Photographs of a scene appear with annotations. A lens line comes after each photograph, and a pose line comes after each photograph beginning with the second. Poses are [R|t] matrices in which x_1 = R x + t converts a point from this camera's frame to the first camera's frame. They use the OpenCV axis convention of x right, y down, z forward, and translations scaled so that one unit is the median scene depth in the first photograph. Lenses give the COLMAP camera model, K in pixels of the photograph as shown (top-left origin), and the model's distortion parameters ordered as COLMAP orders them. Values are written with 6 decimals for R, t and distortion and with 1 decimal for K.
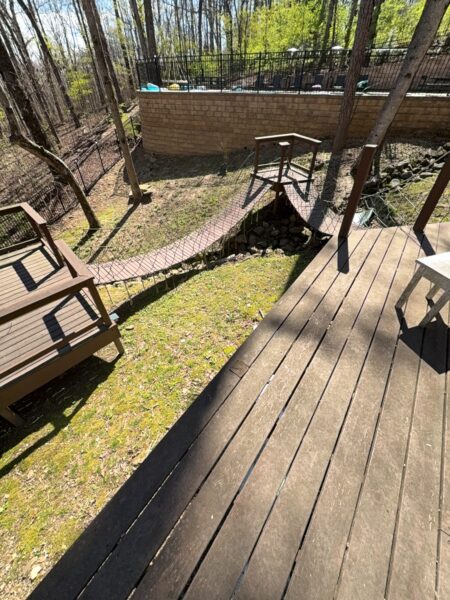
lens RADIAL K [[238.1, 0, 225.0], [0, 238.1, 300.0], [0, 0, 1]] dist [0.001073, 0.000210]
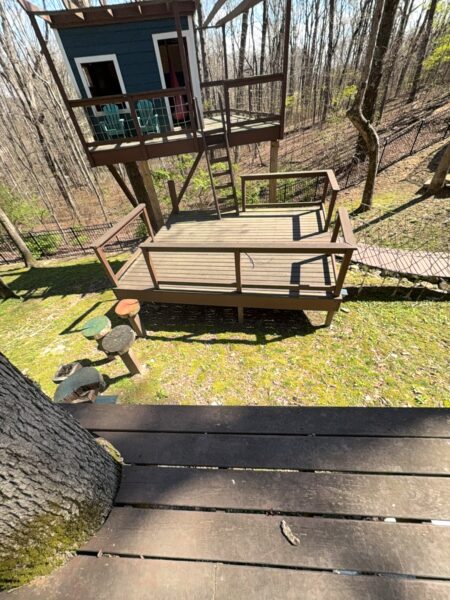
lens RADIAL K [[238.1, 0, 225.0], [0, 238.1, 300.0], [0, 0, 1]] dist [0.001073, 0.000210]
pose [[0.548136, 0.522503, -0.653099, -0.043171], [-0.480930, 0.835753, 0.264996, 0.054351], [0.684291, 0.168840, 0.709394, -0.052012]]
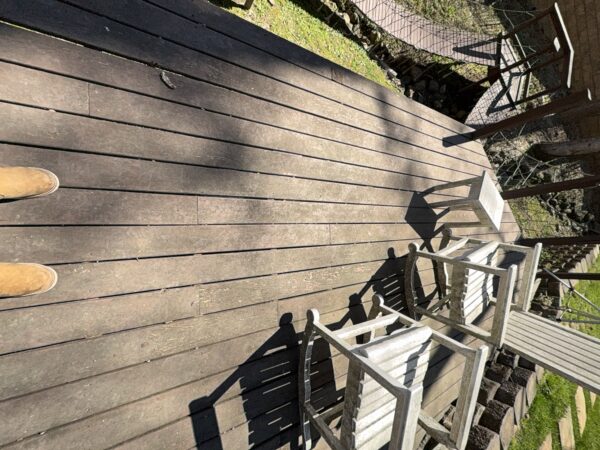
lens RADIAL K [[238.1, 0, 300.0], [0, 238.1, 225.0], [0, 0, 1]] dist [0.001073, 0.000210]
pose [[0.530518, 0.799762, 0.280949, 0.061858], [-0.839176, 0.448700, 0.307331, 0.115600], [0.119729, -0.398810, 0.909184, -0.093709]]
